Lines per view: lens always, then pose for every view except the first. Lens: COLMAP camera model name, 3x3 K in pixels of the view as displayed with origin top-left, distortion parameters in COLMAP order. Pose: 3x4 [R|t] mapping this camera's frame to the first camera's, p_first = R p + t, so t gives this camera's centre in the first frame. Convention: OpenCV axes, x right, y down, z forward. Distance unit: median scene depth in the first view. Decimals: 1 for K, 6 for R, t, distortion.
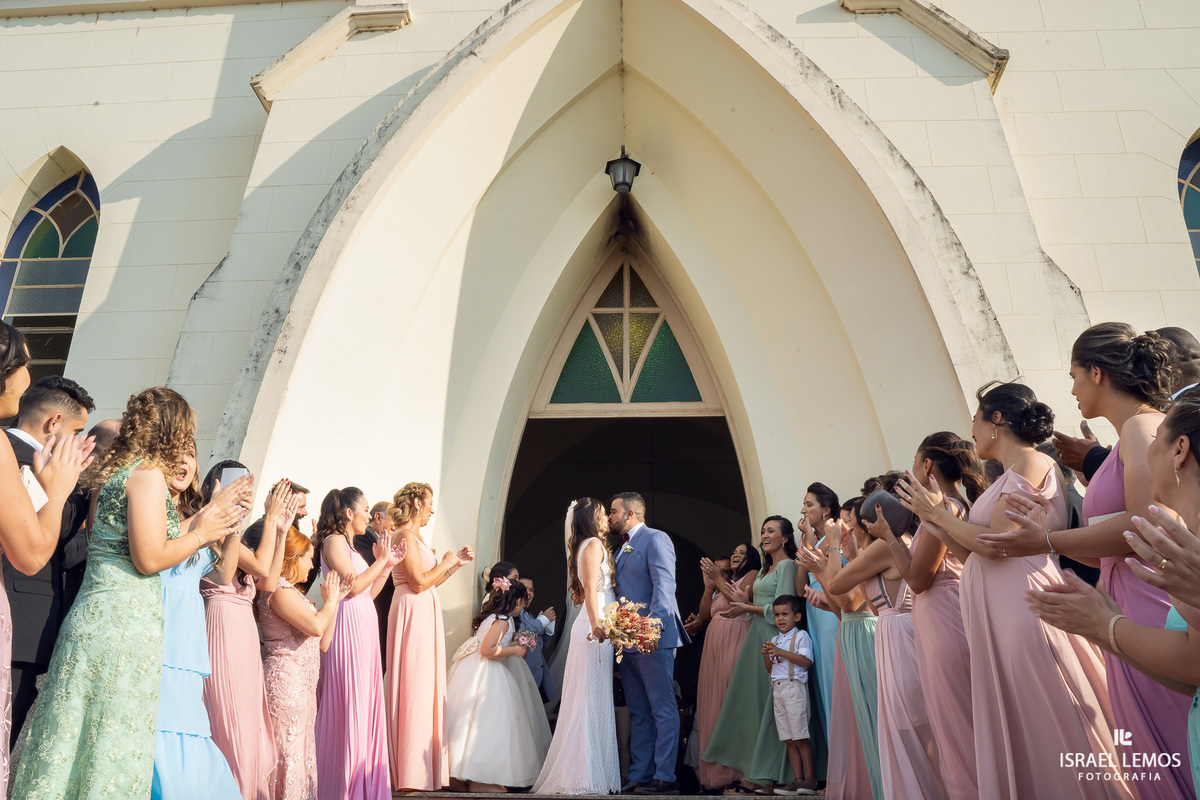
lens RADIAL K [[974.4, 0, 595.8], [0, 974.4, 396.6], [0, 0, 1]] dist [-0.118420, 0.091834]
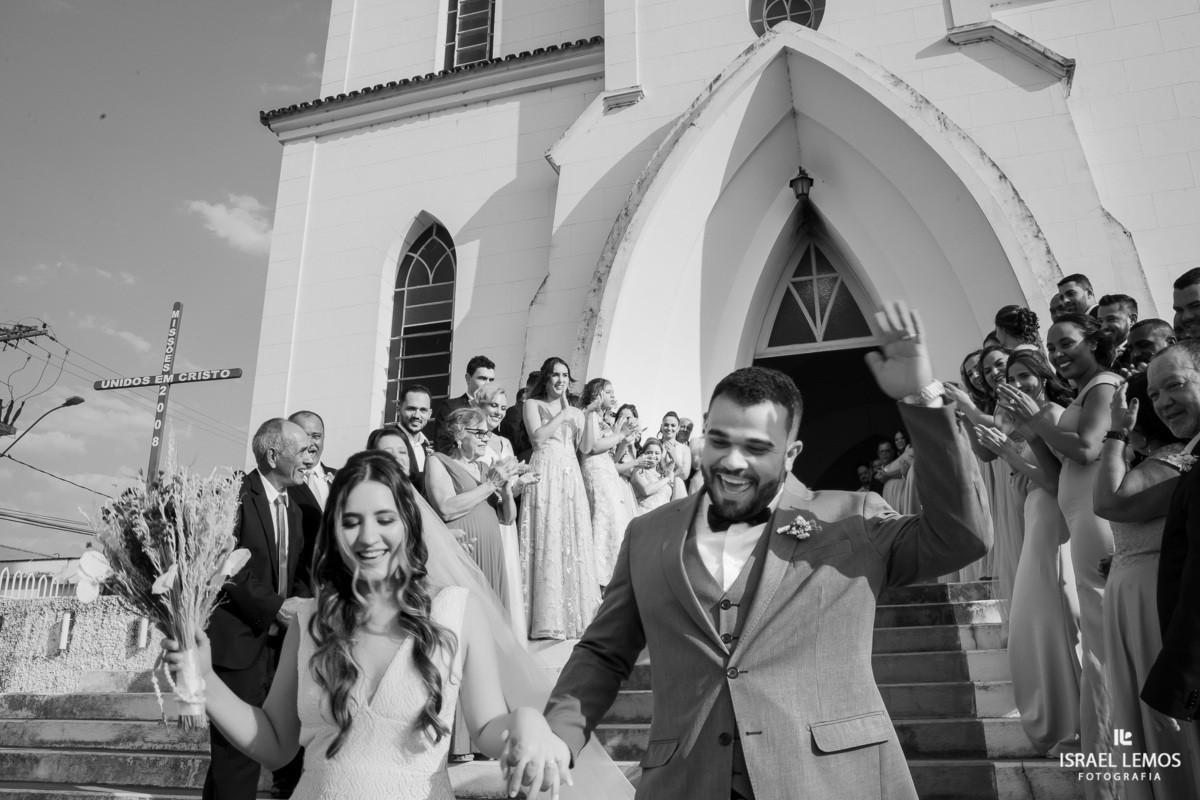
lens RADIAL K [[974.4, 0, 595.8], [0, 974.4, 396.6], [0, 0, 1]] dist [-0.118420, 0.091834]
pose [[0.969243, -0.091126, -0.228615, 0.030801], [0.107422, 0.992410, 0.059856, -0.036574], [0.221425, -0.082573, 0.971675, -0.516474]]
